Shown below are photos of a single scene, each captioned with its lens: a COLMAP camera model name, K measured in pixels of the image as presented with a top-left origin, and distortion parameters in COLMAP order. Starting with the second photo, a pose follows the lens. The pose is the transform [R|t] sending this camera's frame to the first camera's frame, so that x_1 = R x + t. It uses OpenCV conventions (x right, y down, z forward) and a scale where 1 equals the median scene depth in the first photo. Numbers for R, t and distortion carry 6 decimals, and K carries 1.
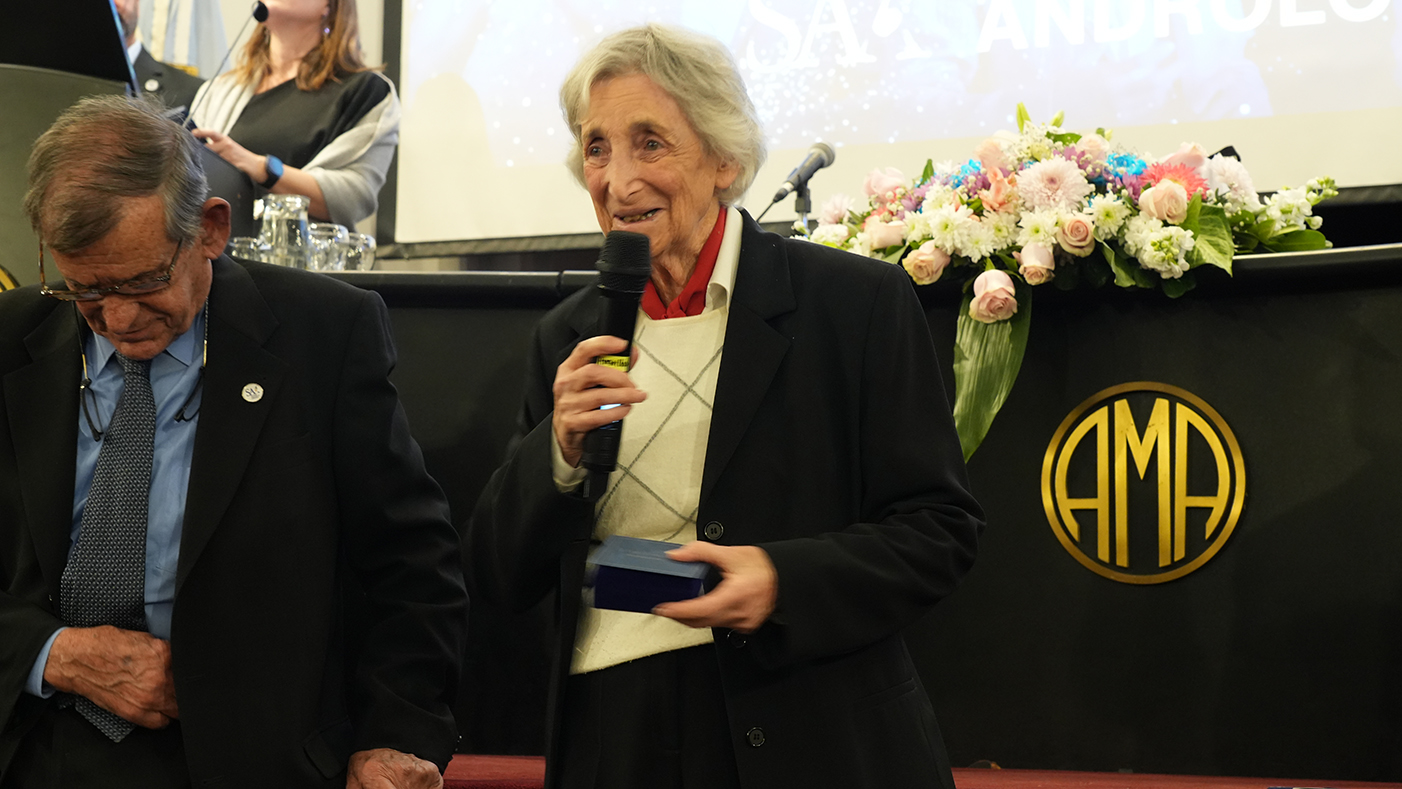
lens RADIAL K [[2307.8, 0, 710.5], [0, 2307.8, 404.5], [0, 0, 1]] dist [0.050877, 0.000000]
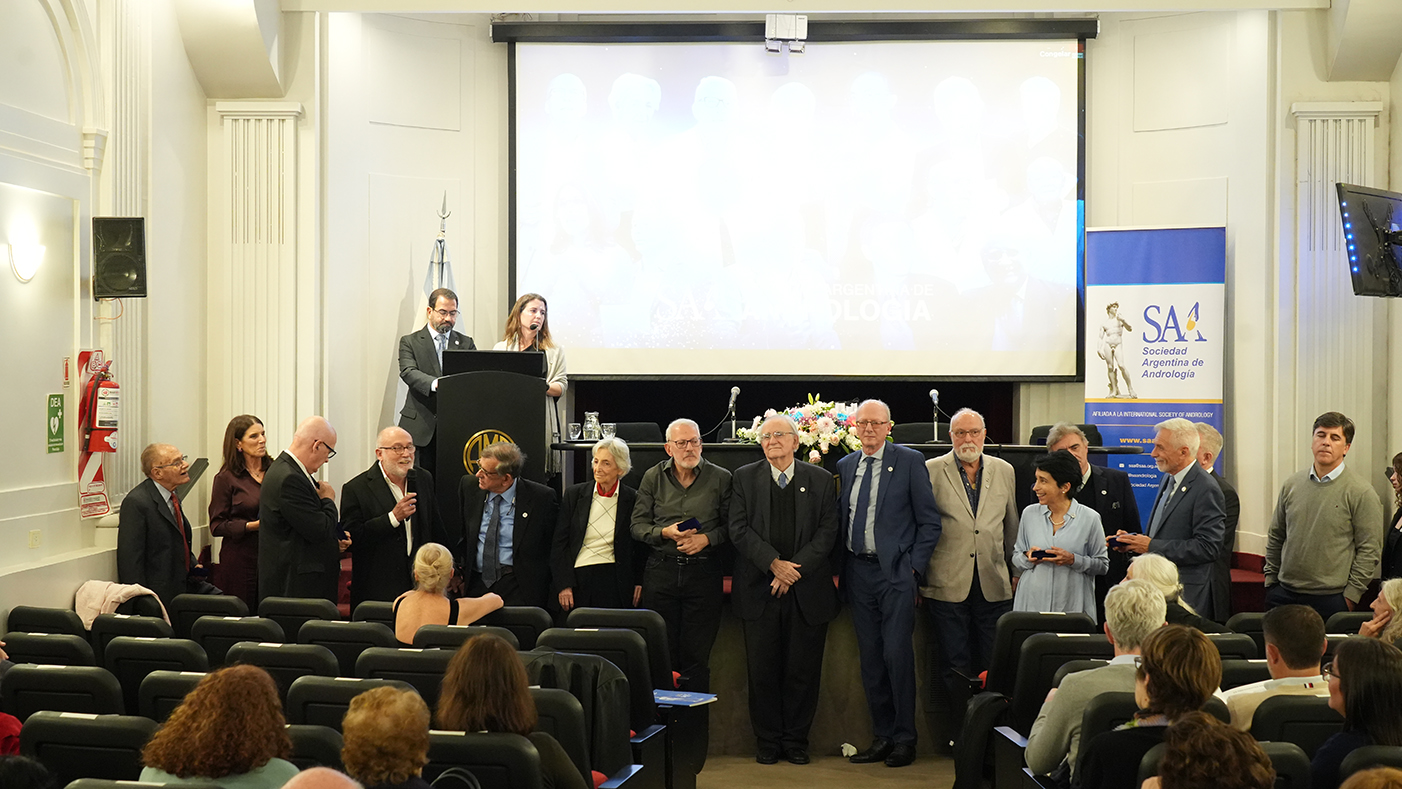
lens RADIAL K [[2030.8, 0, 714.4], [0, 2030.8, 401.9], [0, 0, 1]] dist [0.051937, 0.000000]
pose [[0.945812, -0.016371, 0.324302, -1.091750], [-0.024262, 0.992374, 0.120854, -0.524216], [-0.323807, -0.122174, 0.938202, -2.035405]]
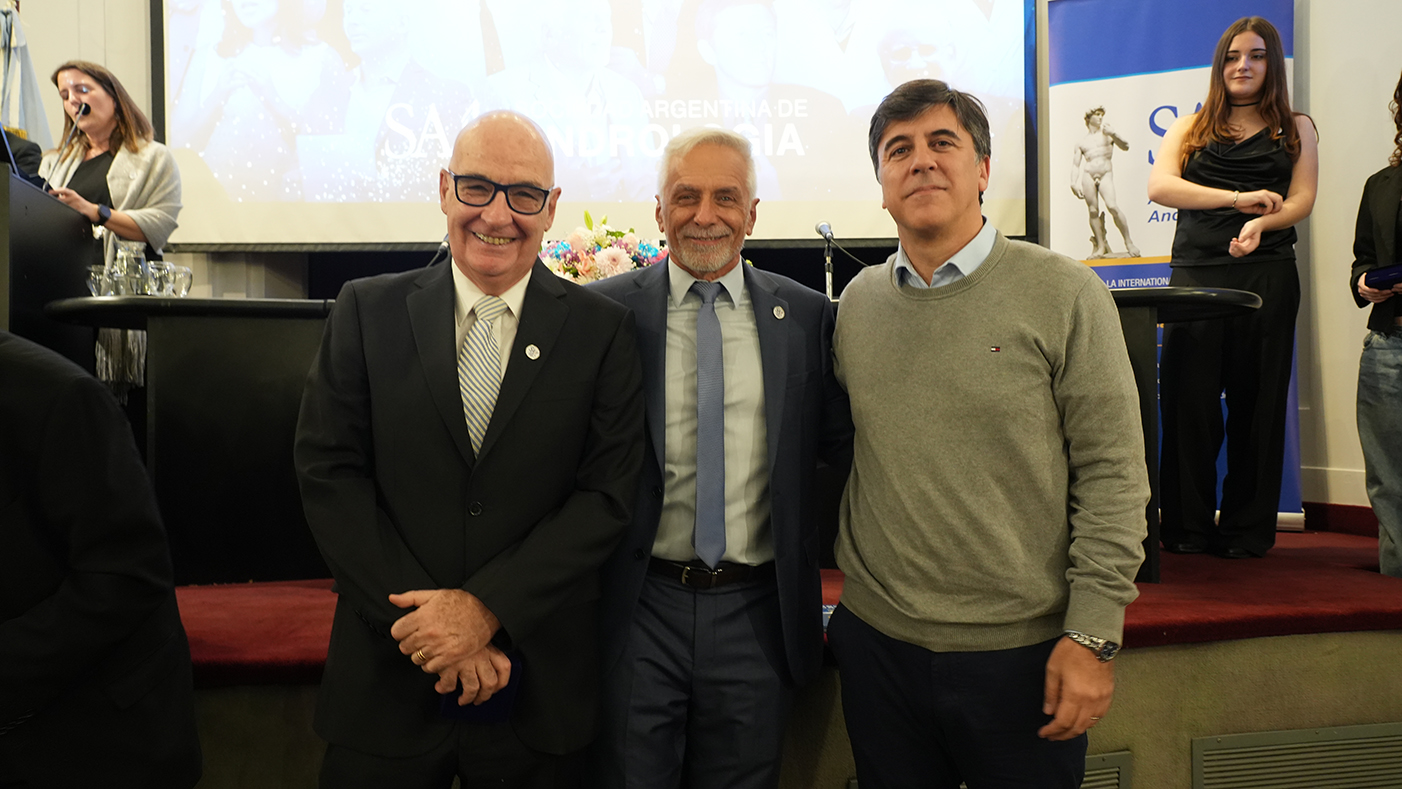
lens RADIAL K [[1080.6, 0, 705.9], [0, 1080.6, 396.0], [0, 0, 1]] dist [0.017825, 0.009982]
pose [[0.928624, -0.022876, 0.370317, -0.106287], [-0.017979, 0.994150, 0.106498, -0.080863], [-0.370587, -0.105554, 0.922780, 0.158249]]
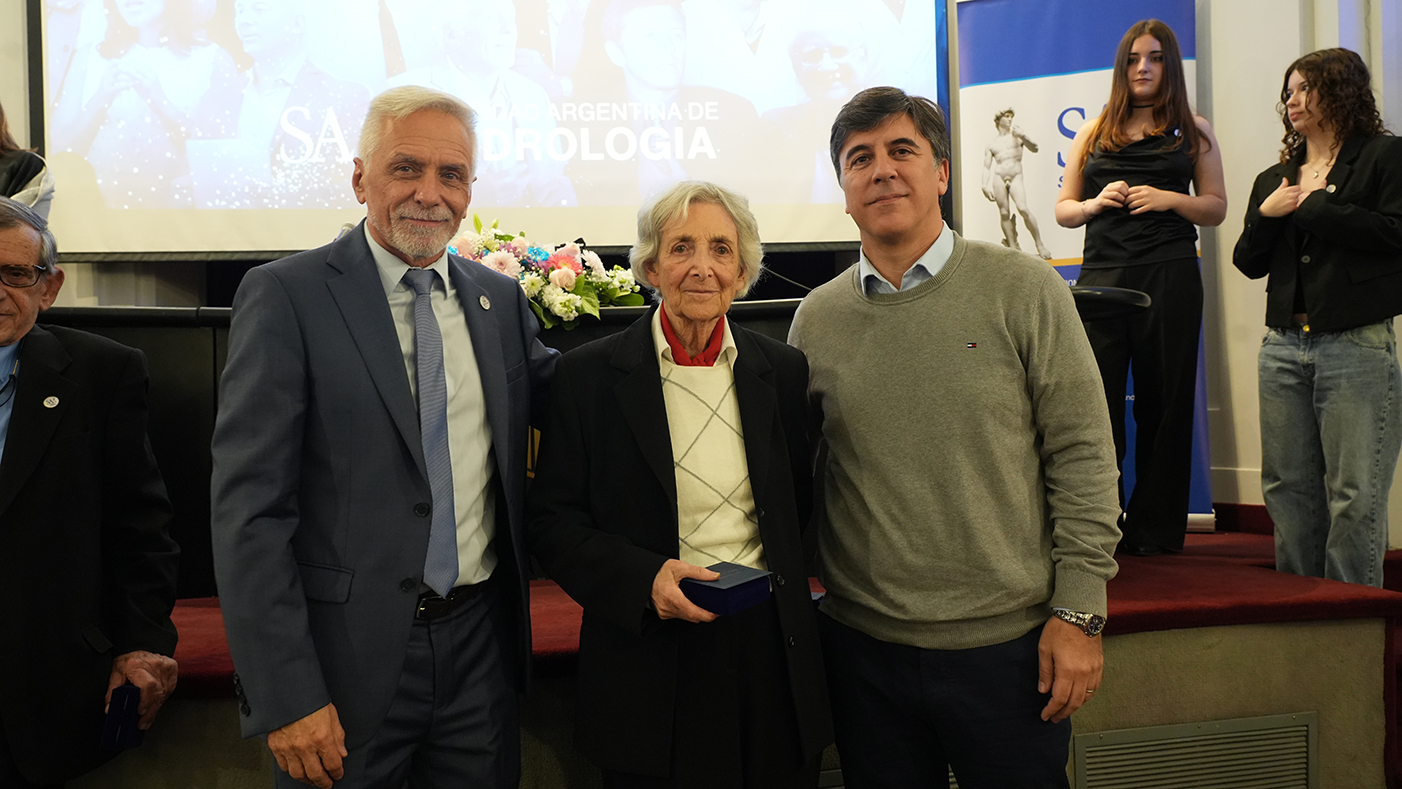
lens RADIAL K [[1126.4, 0, 708.1], [0, 1126.4, 395.9], [0, 0, 1]] dist [0.017512, 0.023867]
pose [[0.911668, -0.029329, 0.409879, -0.069074], [-0.008795, 0.995829, 0.090819, -0.074553], [-0.410833, -0.086402, 0.907607, 0.119809]]
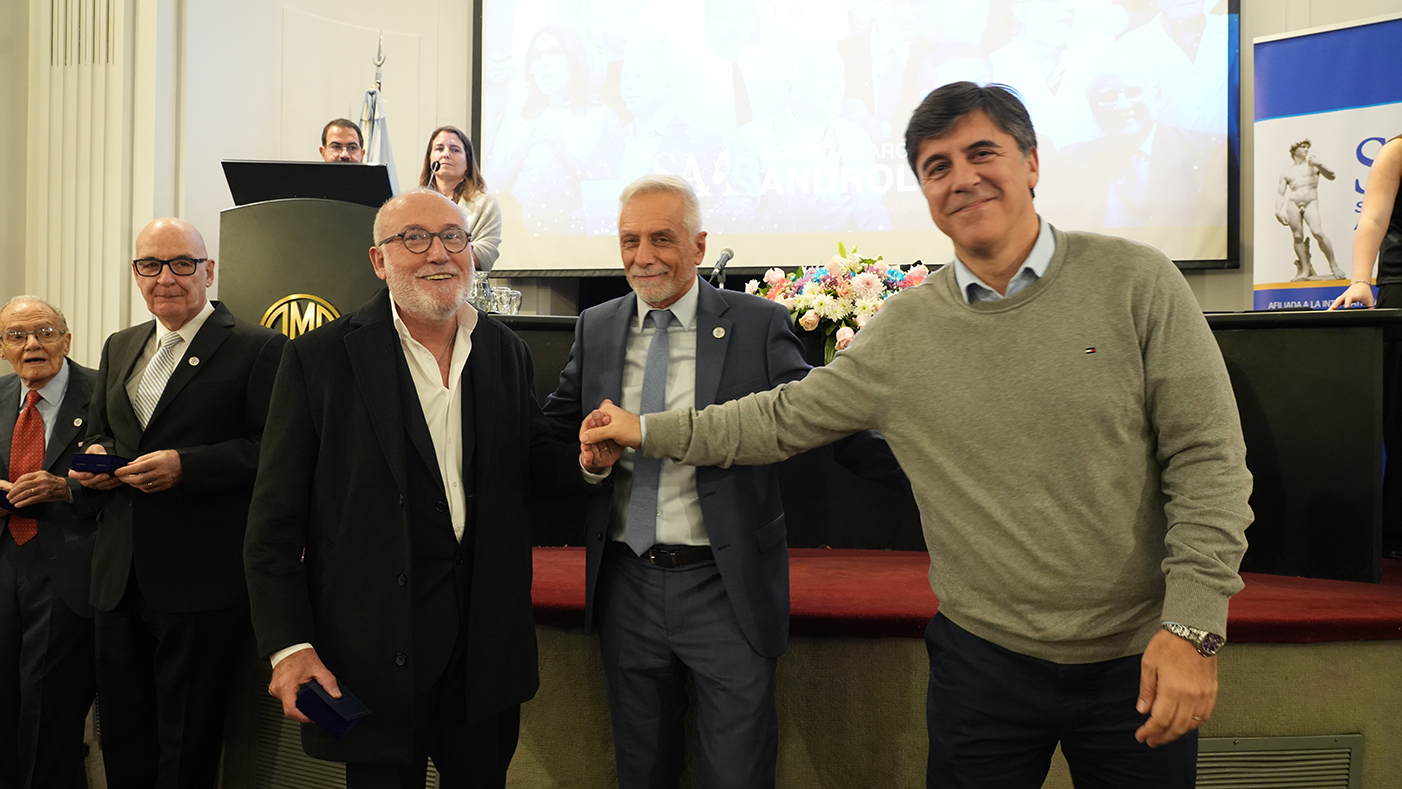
lens RADIAL K [[959.7, 0, 704.8], [0, 959.7, 397.5], [0, 0, 1]] dist [-0.020916, 0.015787]
pose [[0.979178, -0.004648, 0.202952, -0.181400], [-0.017419, 0.994127, 0.106812, -0.083082], [-0.202256, -0.108123, 0.973346, 0.145698]]
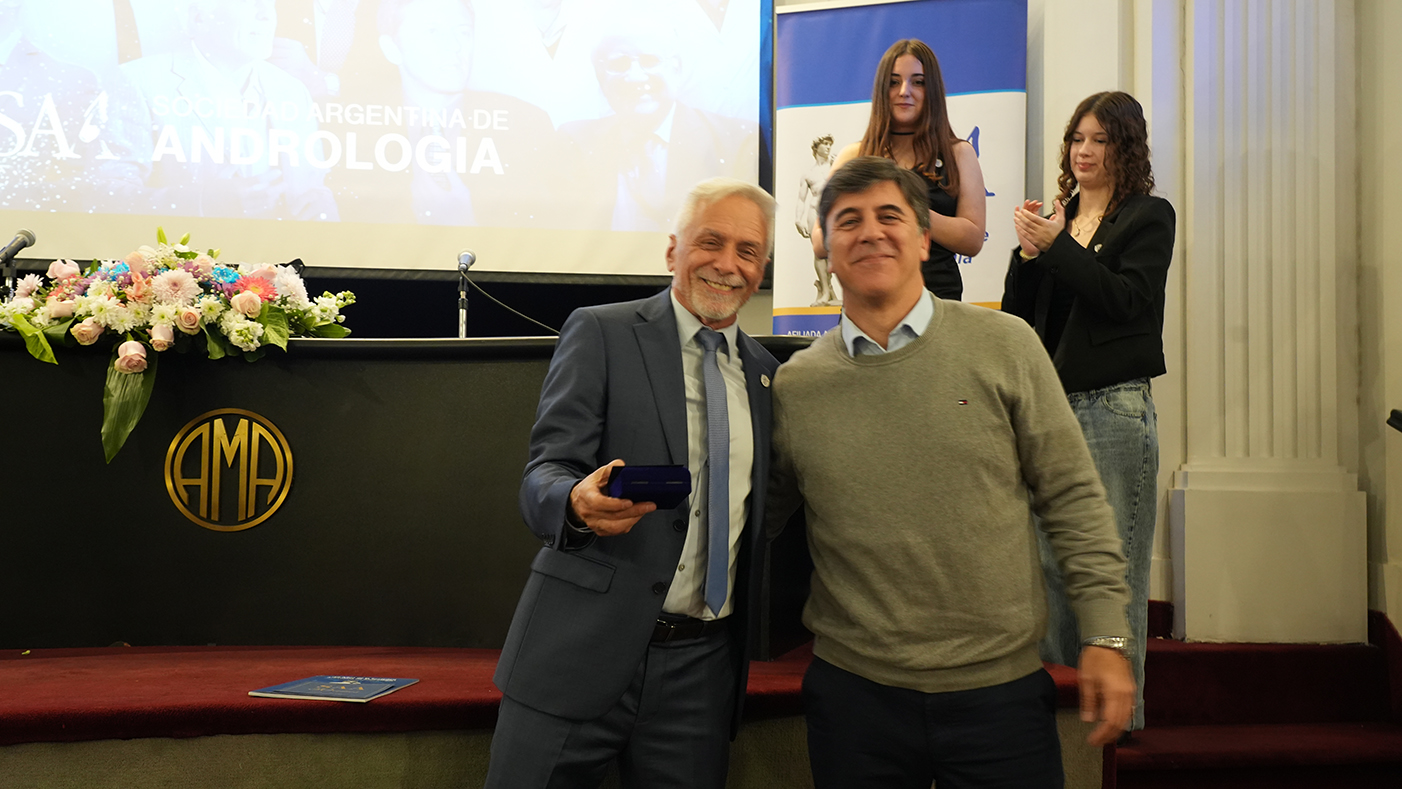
lens RADIAL K [[1385.1, 0, 716.6], [0, 1385.1, 396.6], [0, 0, 1]] dist [0.038897, 0.000000]
pose [[0.890481, 0.022823, 0.454447, 0.044051], [-0.048920, 0.997754, 0.045750, -0.080758], [-0.452383, -0.062971, 0.889598, -0.036170]]
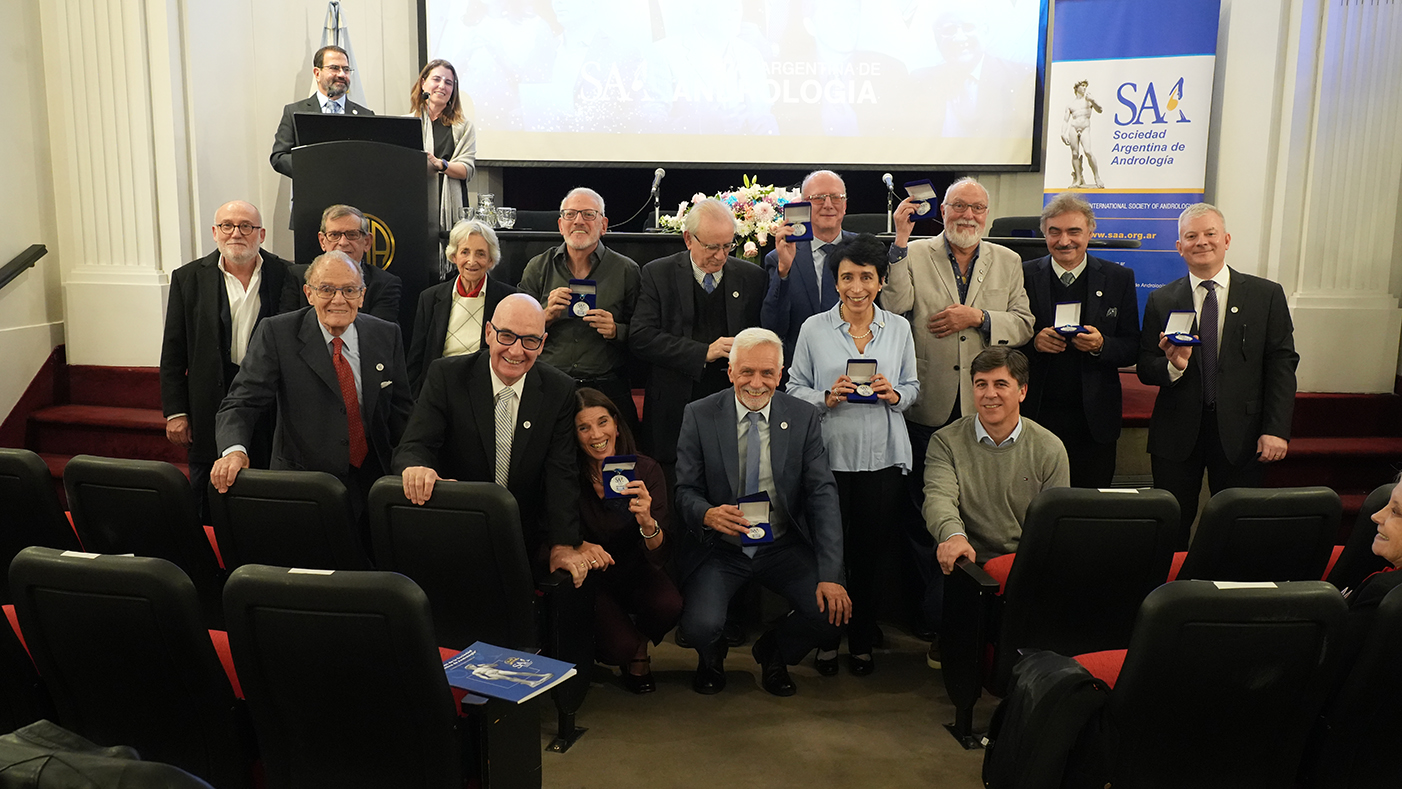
lens RADIAL K [[1215.2, 0, 707.7], [0, 1215.2, 403.6], [0, 0, 1]] dist [0.035087, -0.011231]
pose [[0.939868, -0.058252, 0.336532, -0.500615], [-0.034319, 0.964252, 0.262754, -0.274408], [-0.339808, -0.258503, 0.904271, -0.553802]]
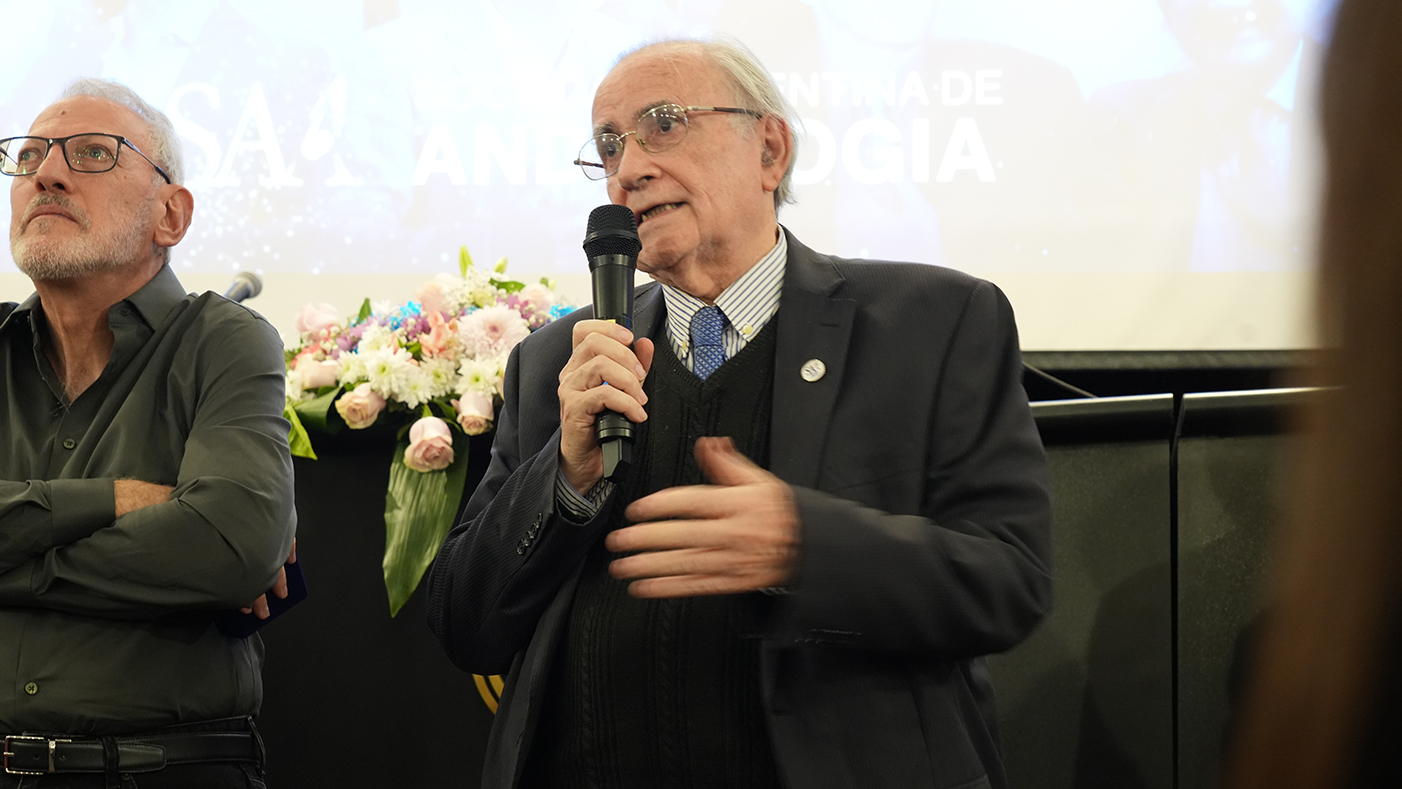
lens RADIAL K [[2649.9, 0, 712.9], [0, 2649.9, 405.4], [0, 0, 1]] dist [0.037177, 0.000000]
pose [[0.969757, 0.053220, 0.238201, -0.026557], [-0.038420, 0.997056, -0.066355, 0.005656], [-0.241031, 0.055197, 0.968947, -0.099295]]
